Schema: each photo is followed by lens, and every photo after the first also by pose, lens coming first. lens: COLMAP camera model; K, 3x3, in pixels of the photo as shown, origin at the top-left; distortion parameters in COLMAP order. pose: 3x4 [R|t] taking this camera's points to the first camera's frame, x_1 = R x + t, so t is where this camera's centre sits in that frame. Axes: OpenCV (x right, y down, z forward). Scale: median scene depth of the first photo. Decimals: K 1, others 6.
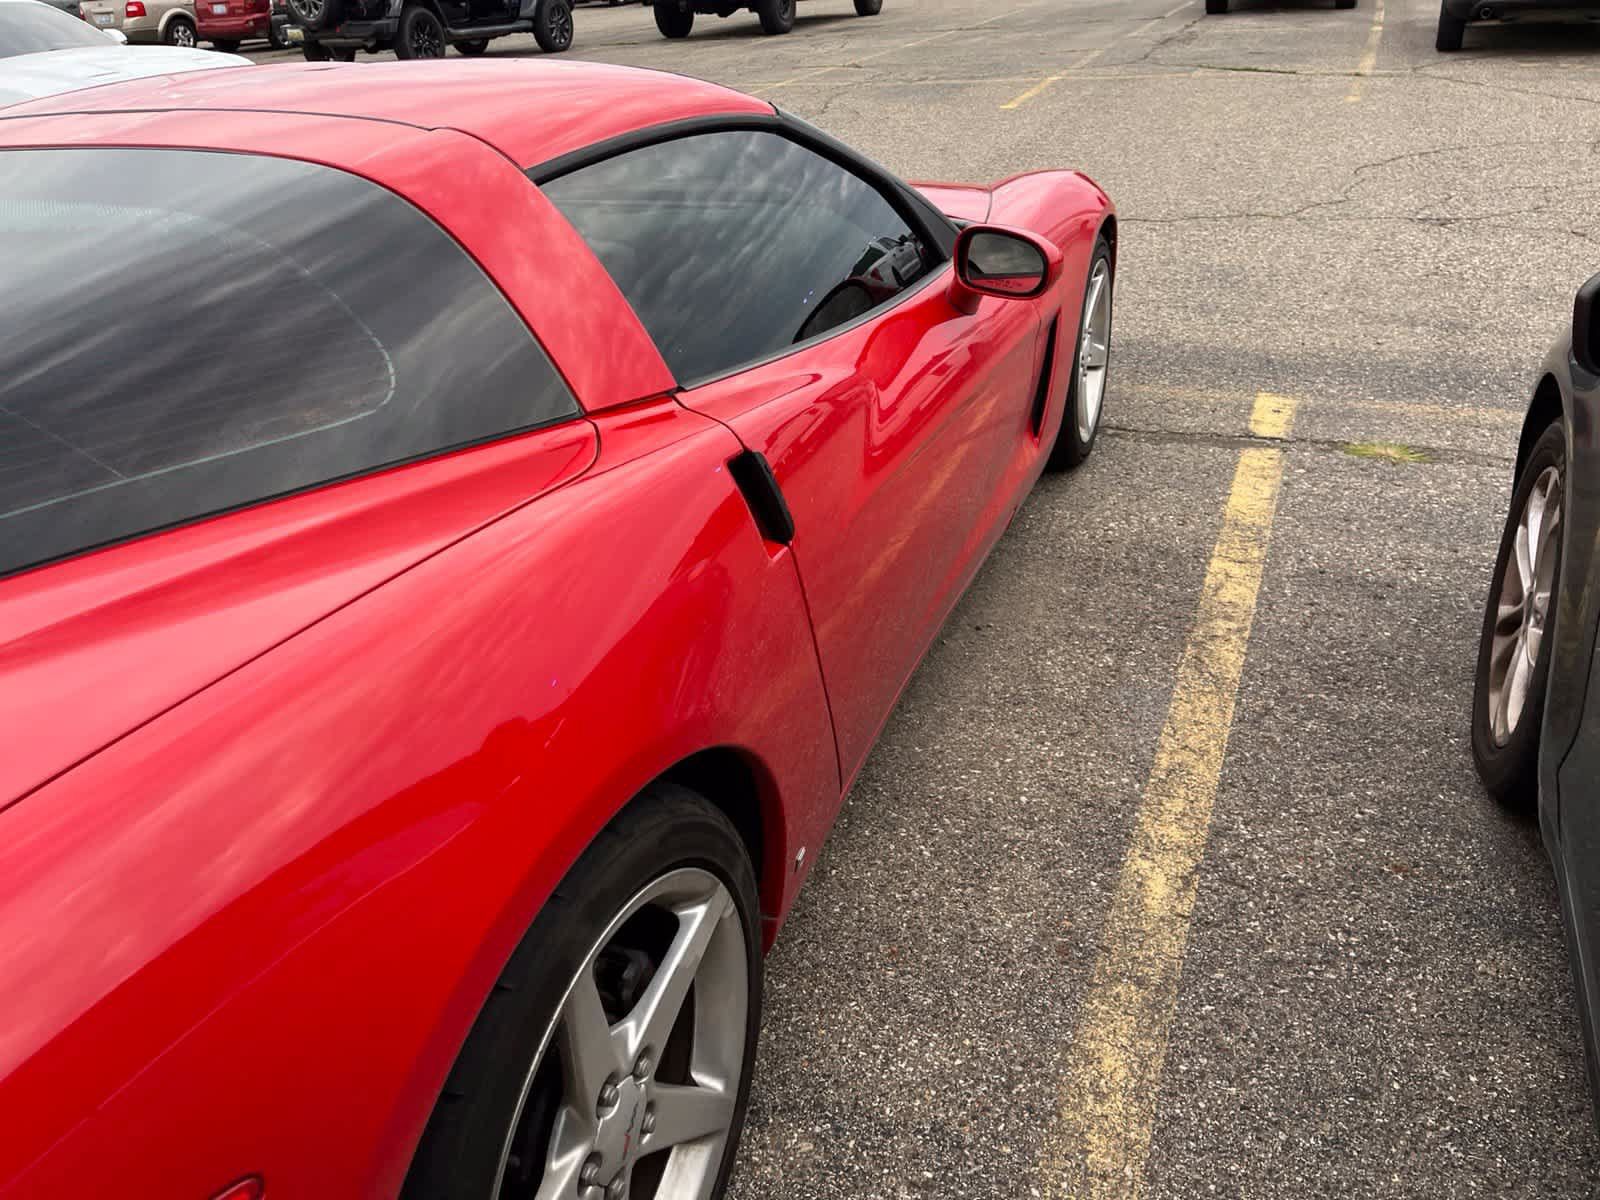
lens RADIAL K [[1212.6, 0, 791.8], [0, 1212.6, 600.1], [0, 0, 1]] dist [0.078427, -0.107910]
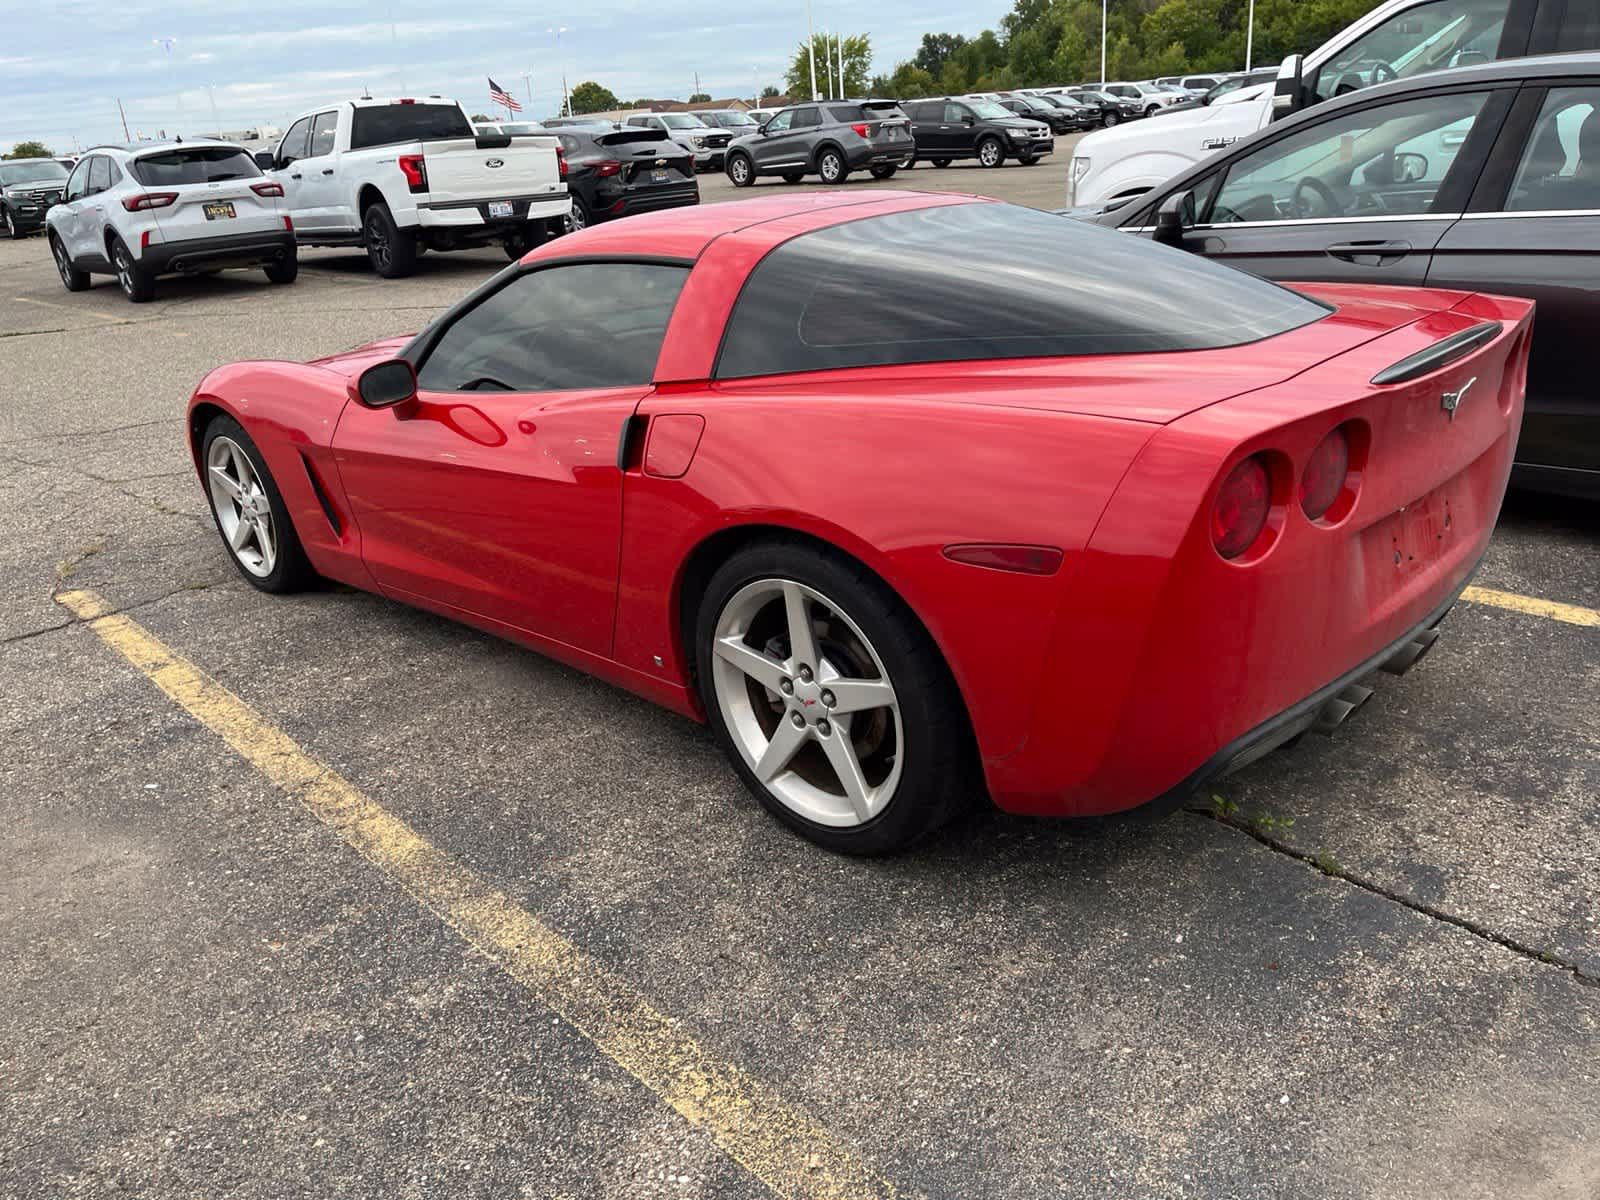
lens RADIAL K [[1212.6, 0, 785.2], [0, 1212.6, 612.6], [0, 0, 1]] dist [0.078427, -0.107910]
pose [[0.386220, -0.310080, 0.868726, -1.548188], [0.478143, 0.872694, 0.098922, -0.050266], [-0.788805, 0.377169, 0.485314, 0.252875]]
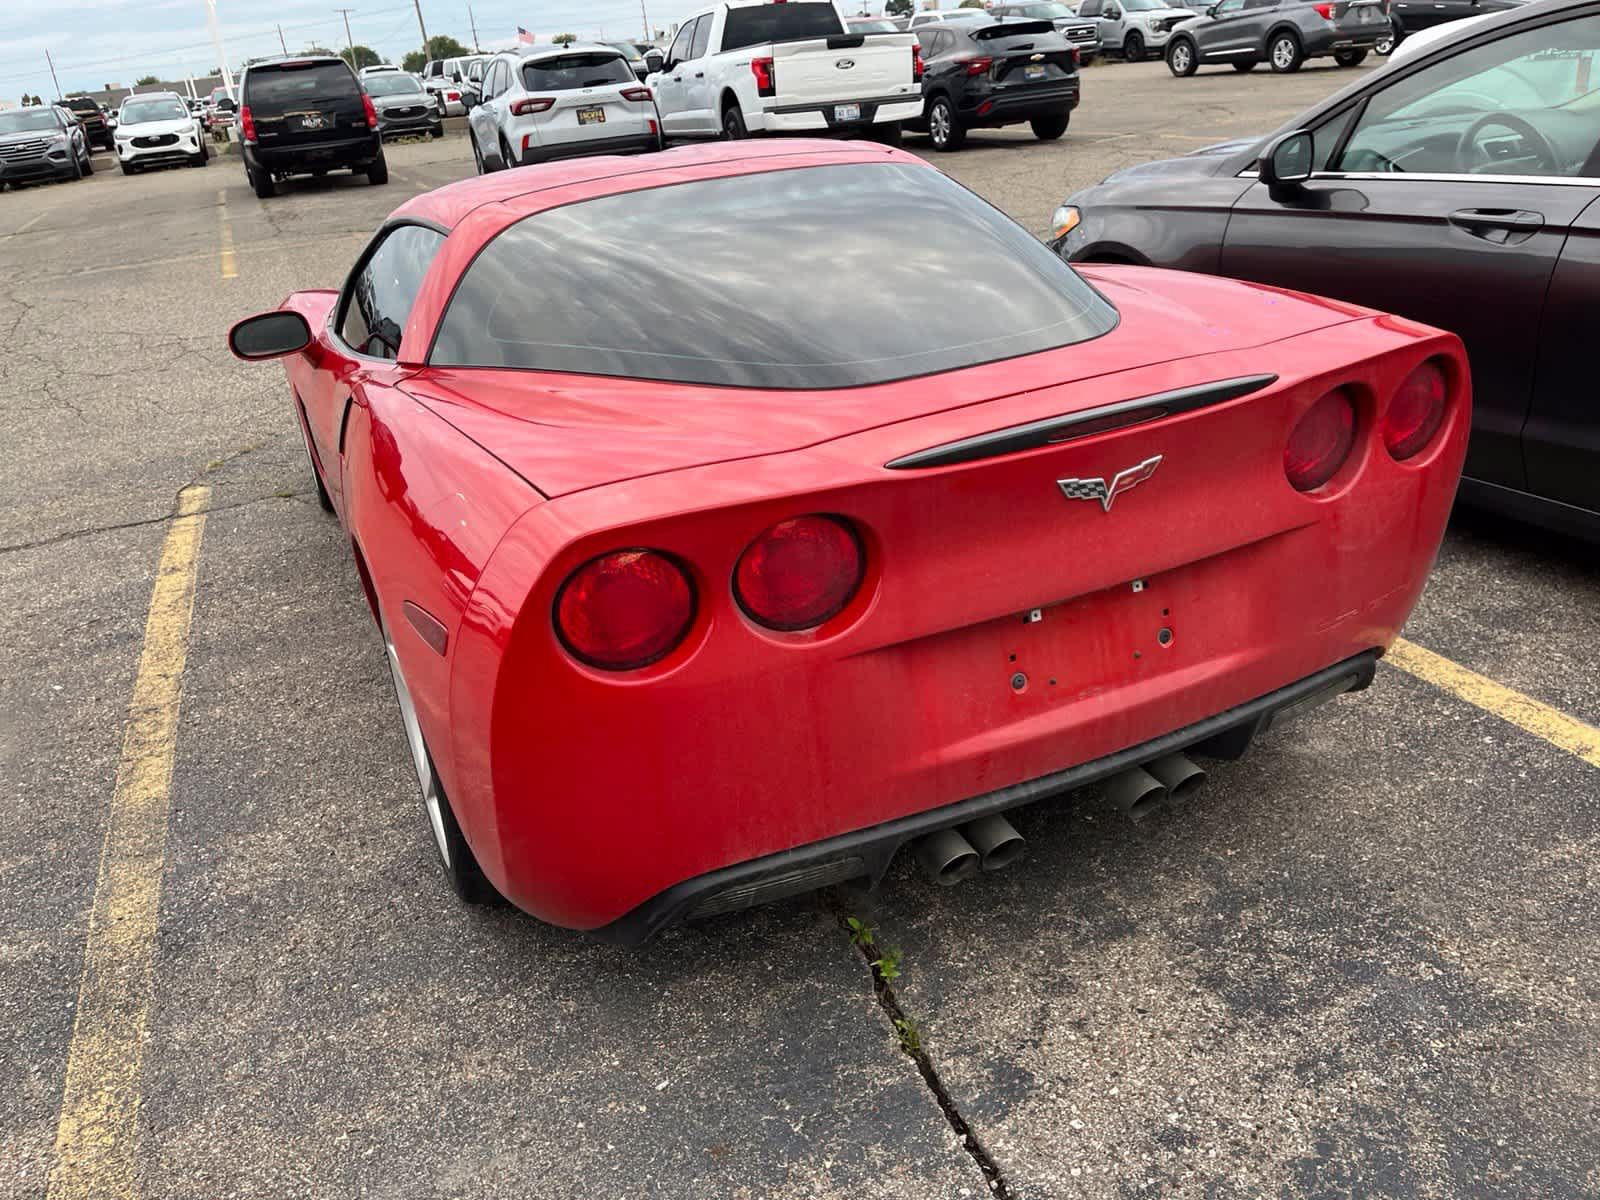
lens RADIAL K [[1212.6, 0, 783.4], [0, 1212.6, 611.8], [0, 0, 1]] dist [0.078427, -0.107910]
pose [[0.693109, -0.300602, 0.655163, -1.105592], [0.382325, 0.923824, 0.019400, 0.120453], [-0.611087, 0.237039, 0.755239, -0.131587]]
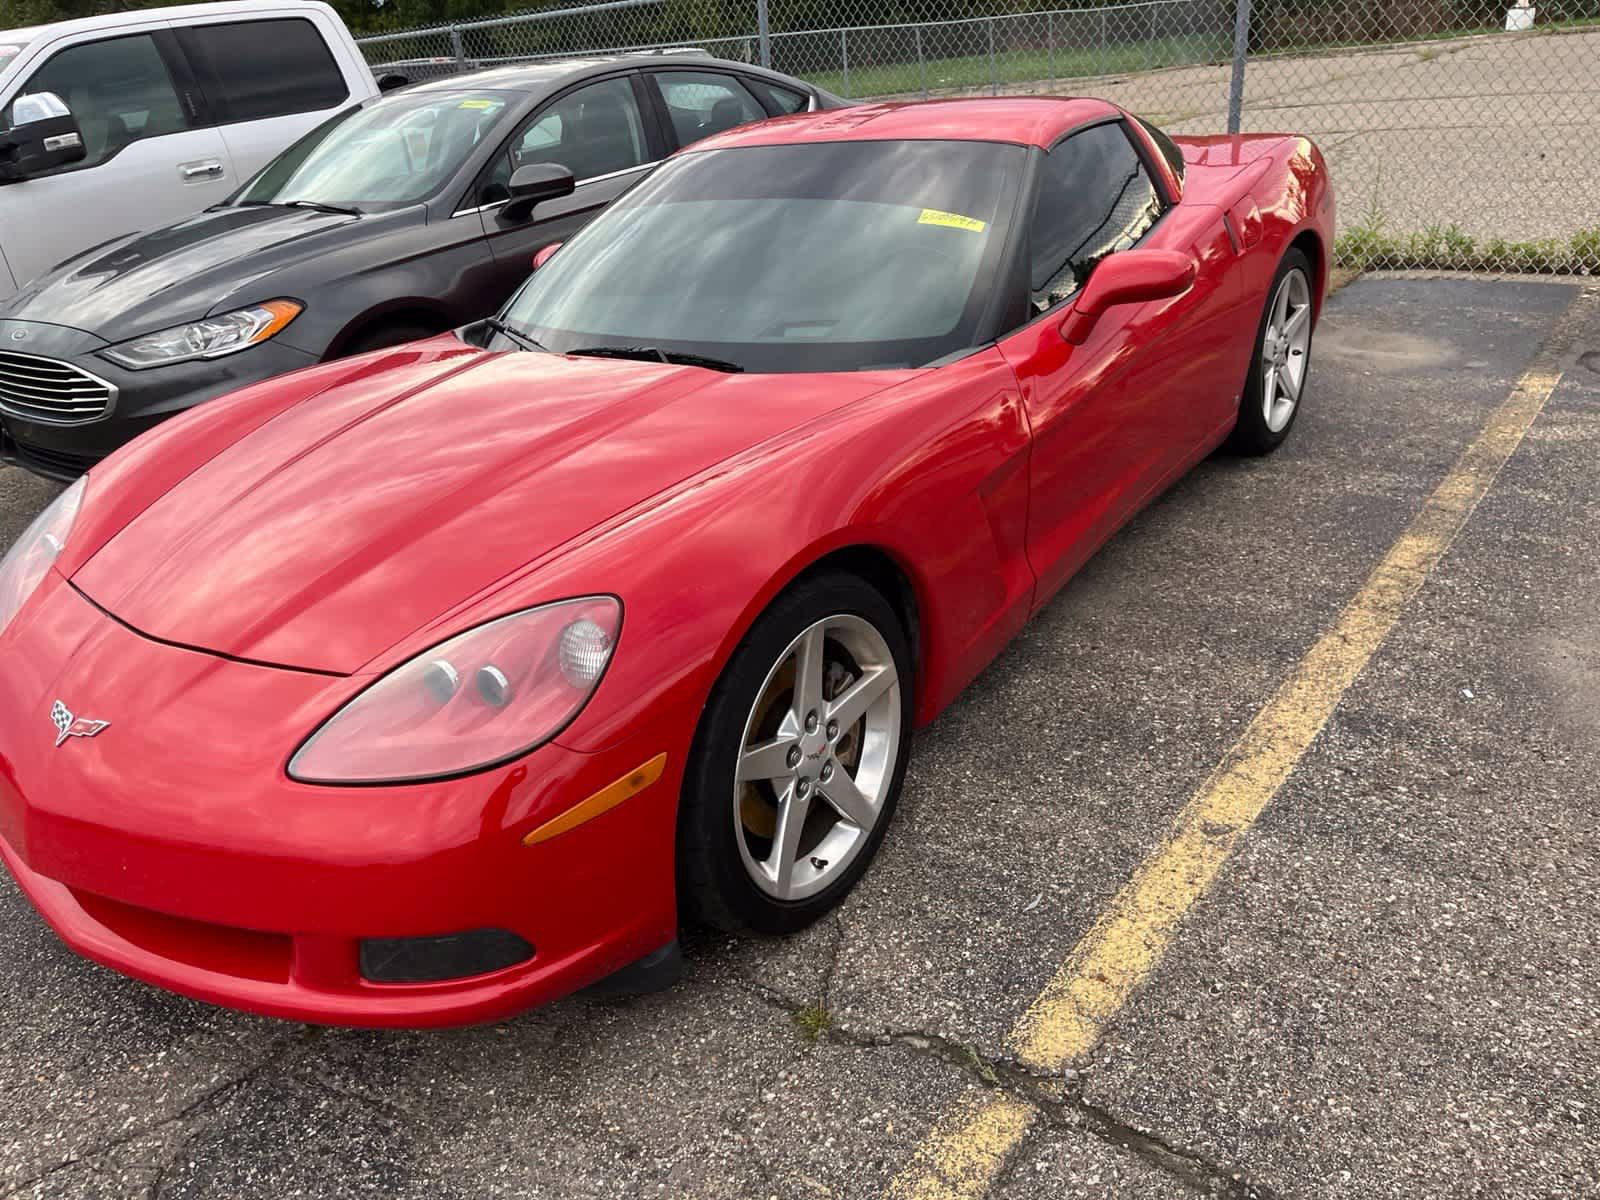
lens RADIAL K [[1212.6, 0, 791.4], [0, 1212.6, 580.3], [0, 0, 1]] dist [0.078427, -0.107910]
pose [[-0.958557, 0.046061, 0.281153, -0.548670], [0.251088, 0.602890, 0.757284, -1.070977], [-0.134623, 0.796494, -0.589470, 1.997103]]
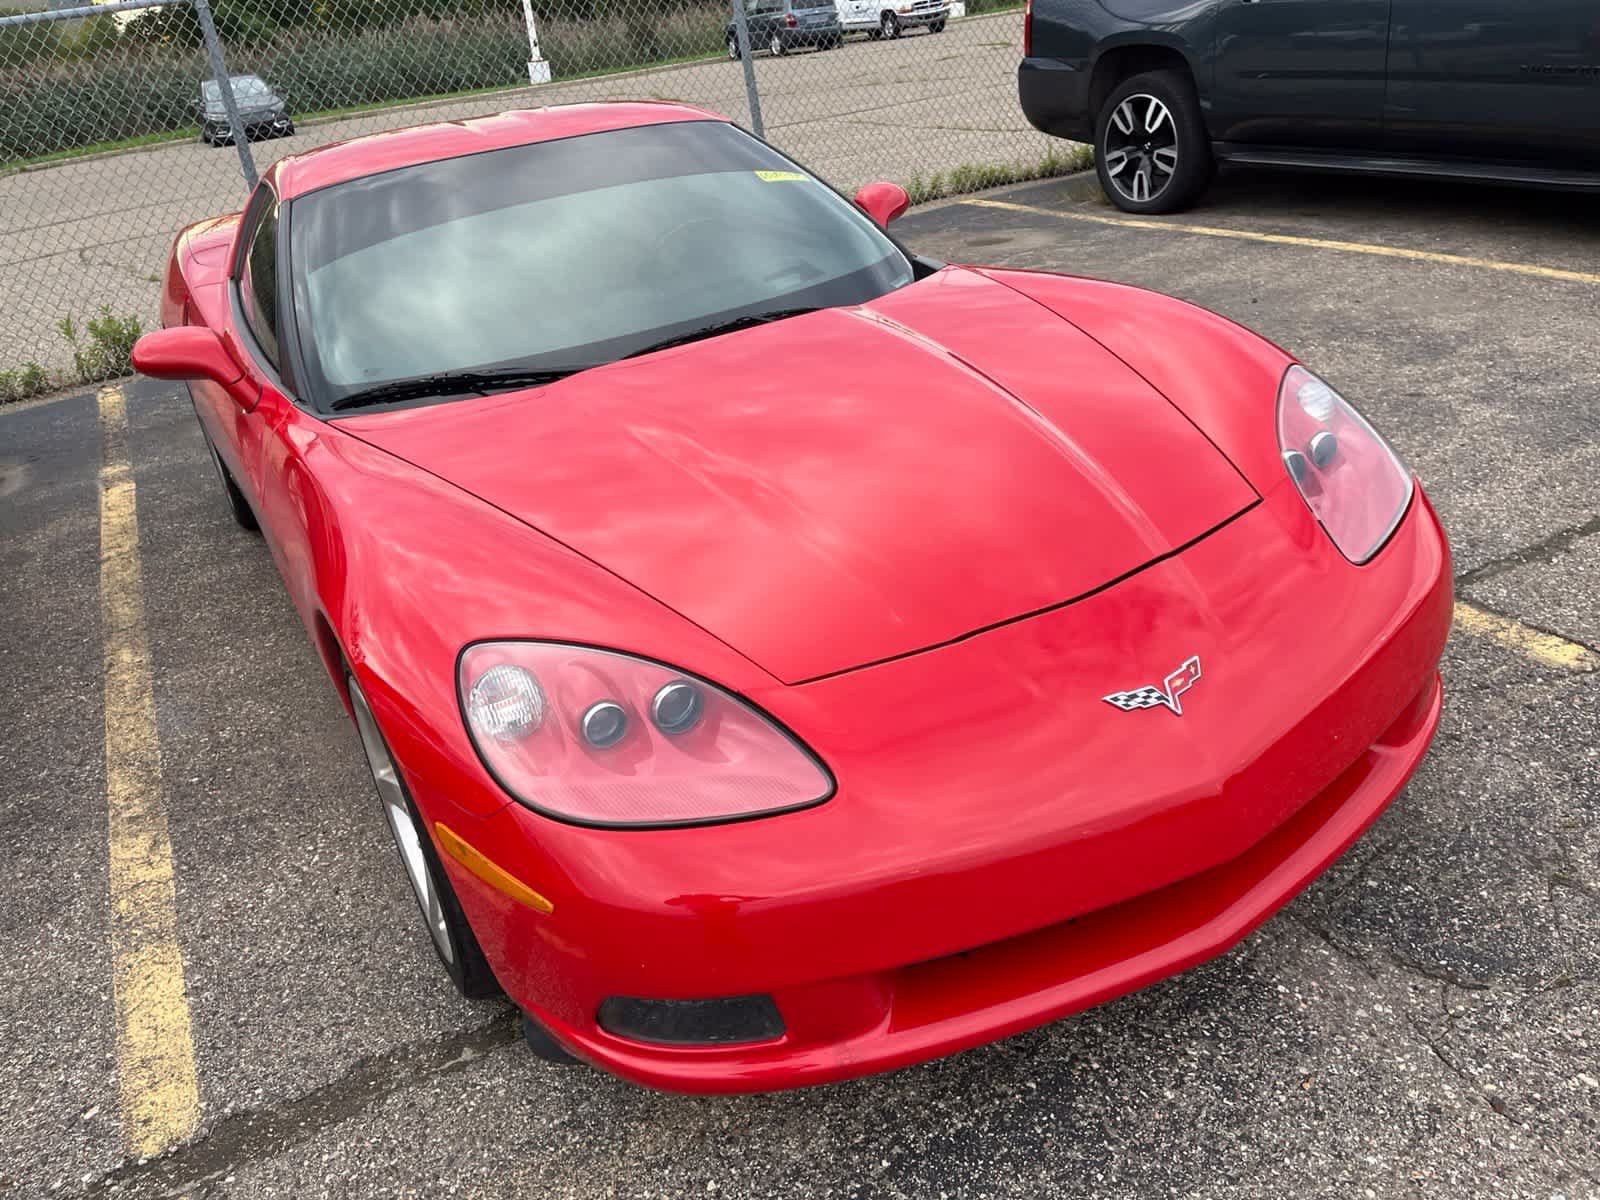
lens RADIAL K [[1211.6, 0, 790.5], [0, 1211.6, 597.7], [0, 0, 1]] dist [0.081514, -0.112533]
pose [[-0.609328, 0.468972, -0.639363, 0.618104], [-0.230978, 0.666390, 0.708924, -0.988619], [0.758531, 0.579646, -0.297728, 1.686716]]
